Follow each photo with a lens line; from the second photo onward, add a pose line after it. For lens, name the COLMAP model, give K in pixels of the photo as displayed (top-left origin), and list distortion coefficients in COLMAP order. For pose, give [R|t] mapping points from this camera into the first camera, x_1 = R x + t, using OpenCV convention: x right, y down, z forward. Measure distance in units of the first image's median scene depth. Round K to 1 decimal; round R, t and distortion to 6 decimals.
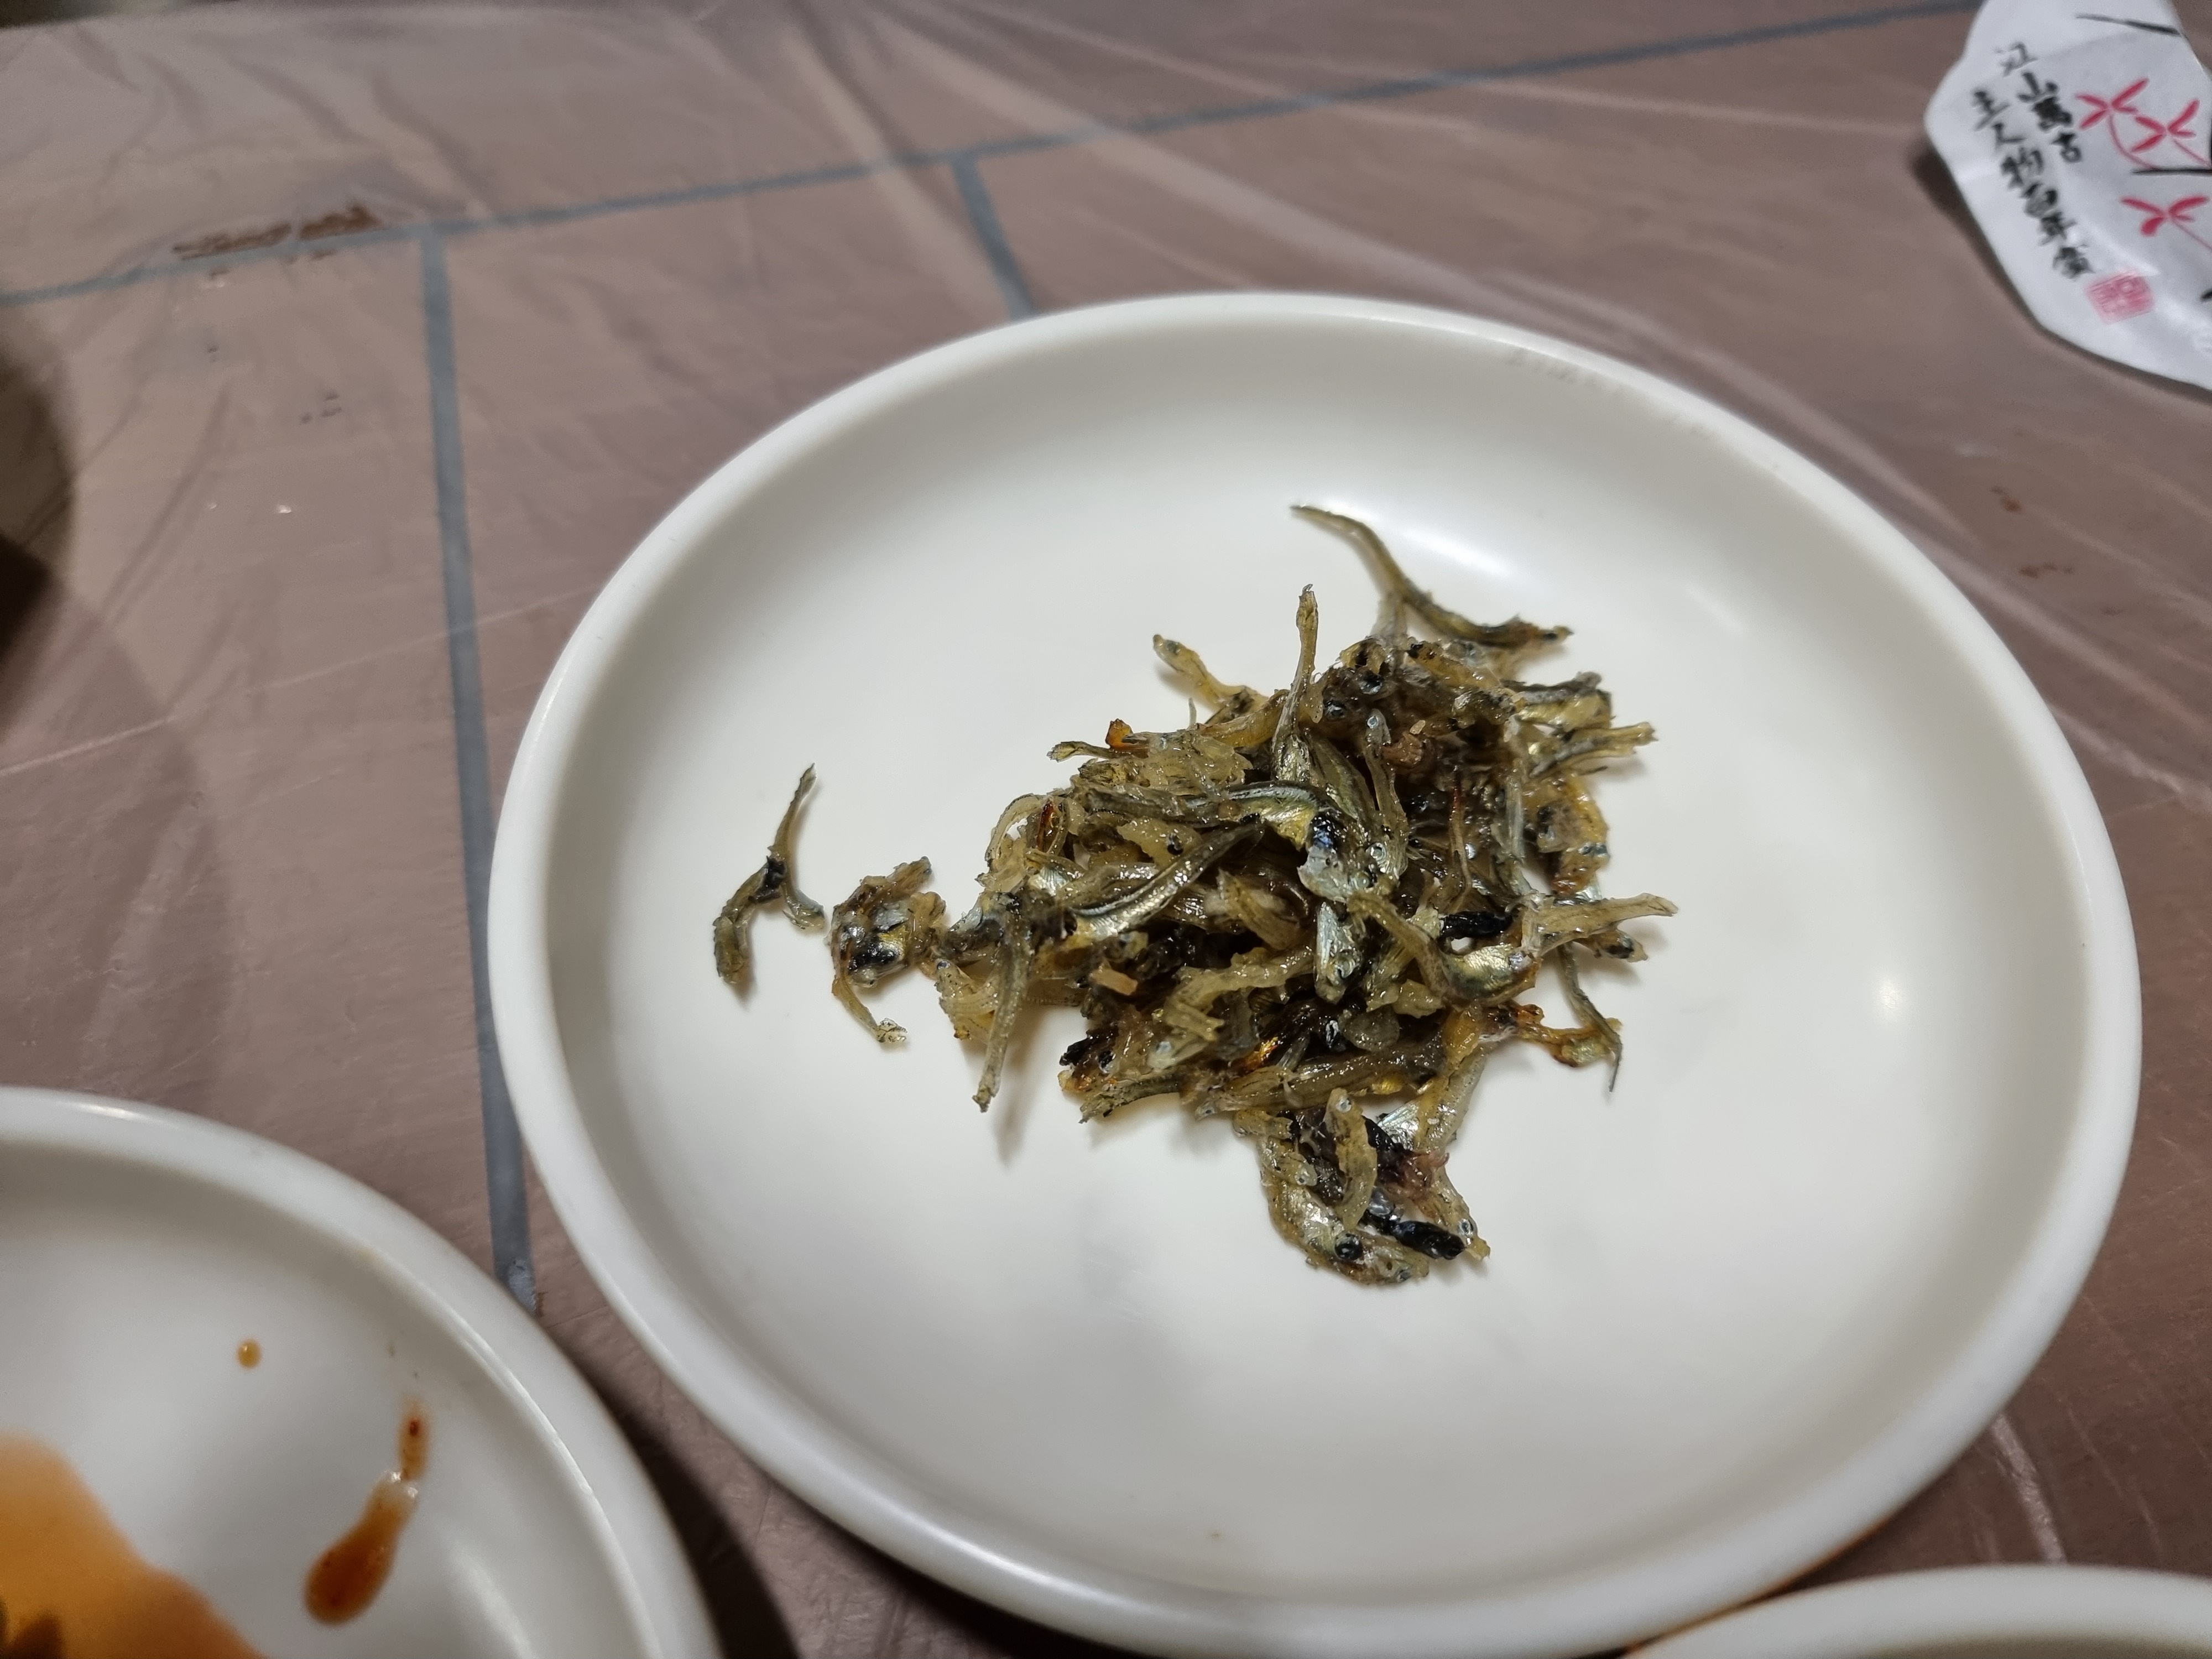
lens RADIAL K [[1554.9, 0, 1111.3], [0, 1554.9, 820.0], [0, 0, 1]] dist [0.023675, -0.033612]
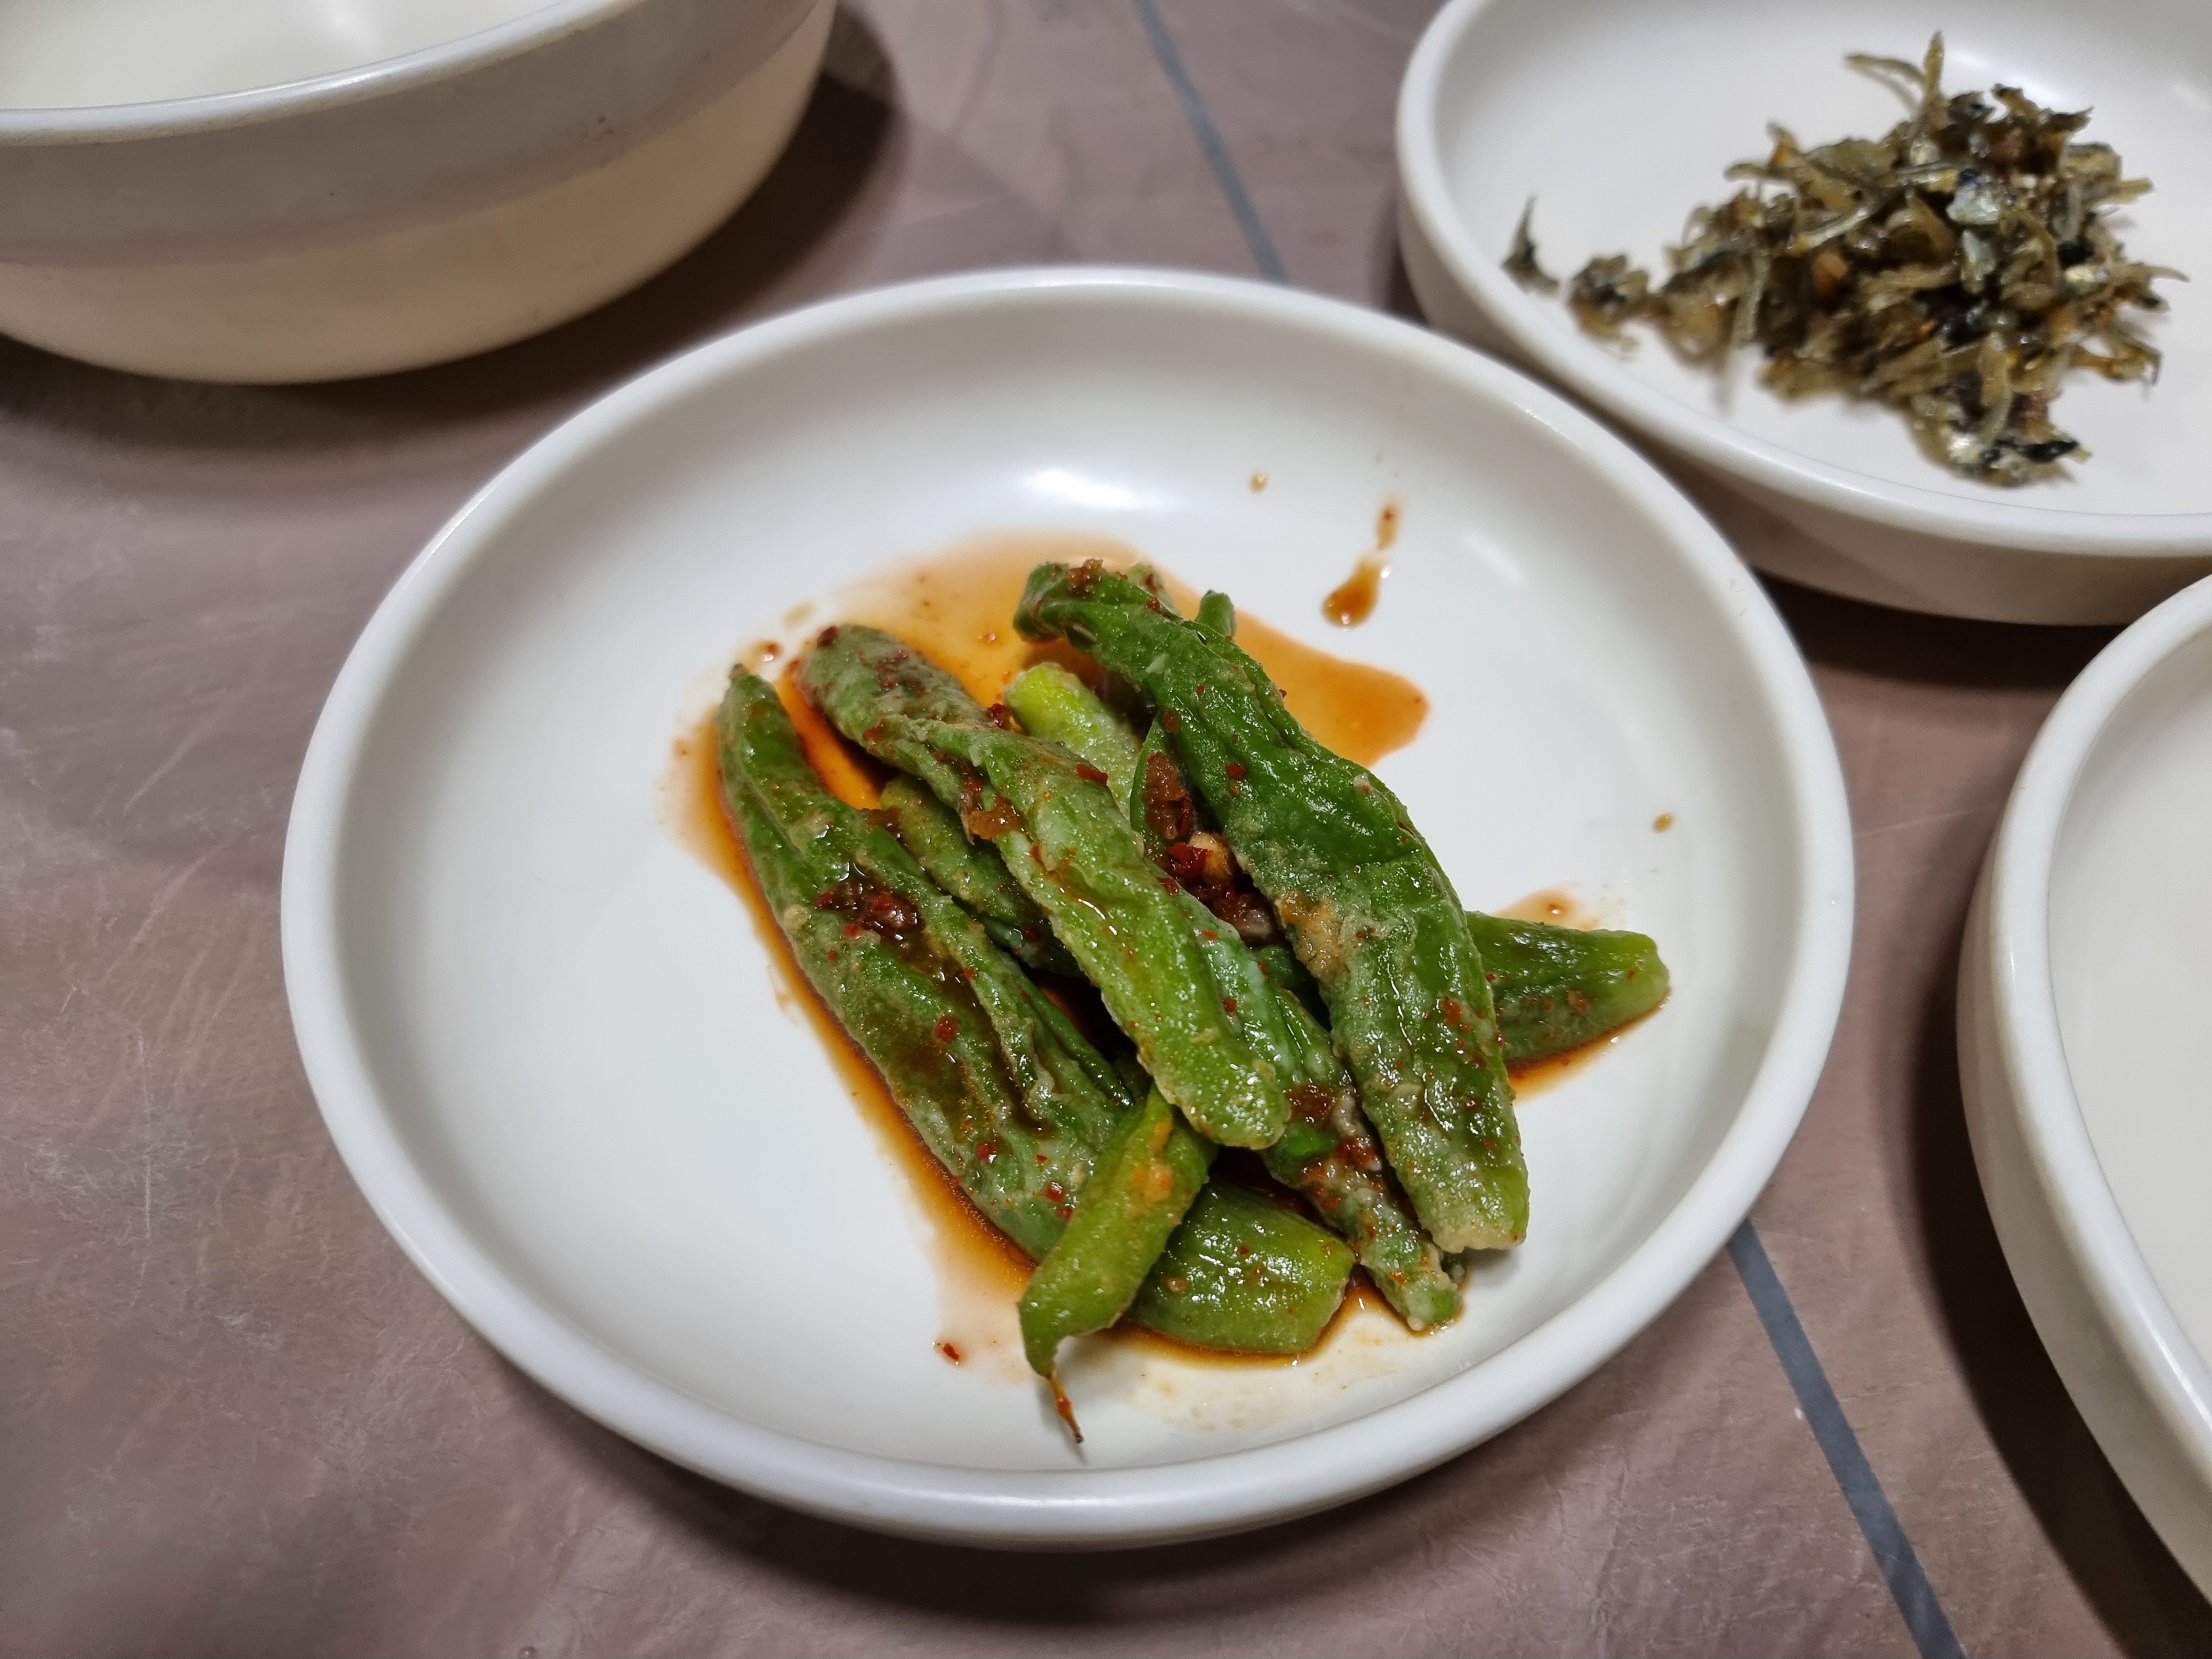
lens RADIAL K [[1554.9, 0, 1112.8], [0, 1554.9, 854.4], [0, 0, 1]] dist [0.023675, -0.033612]
pose [[0.999028, 0.026173, -0.035482, -0.574243], [-0.025711, 0.999579, 0.013414, 0.621634], [0.035818, -0.012489, 0.999280, -0.454924]]
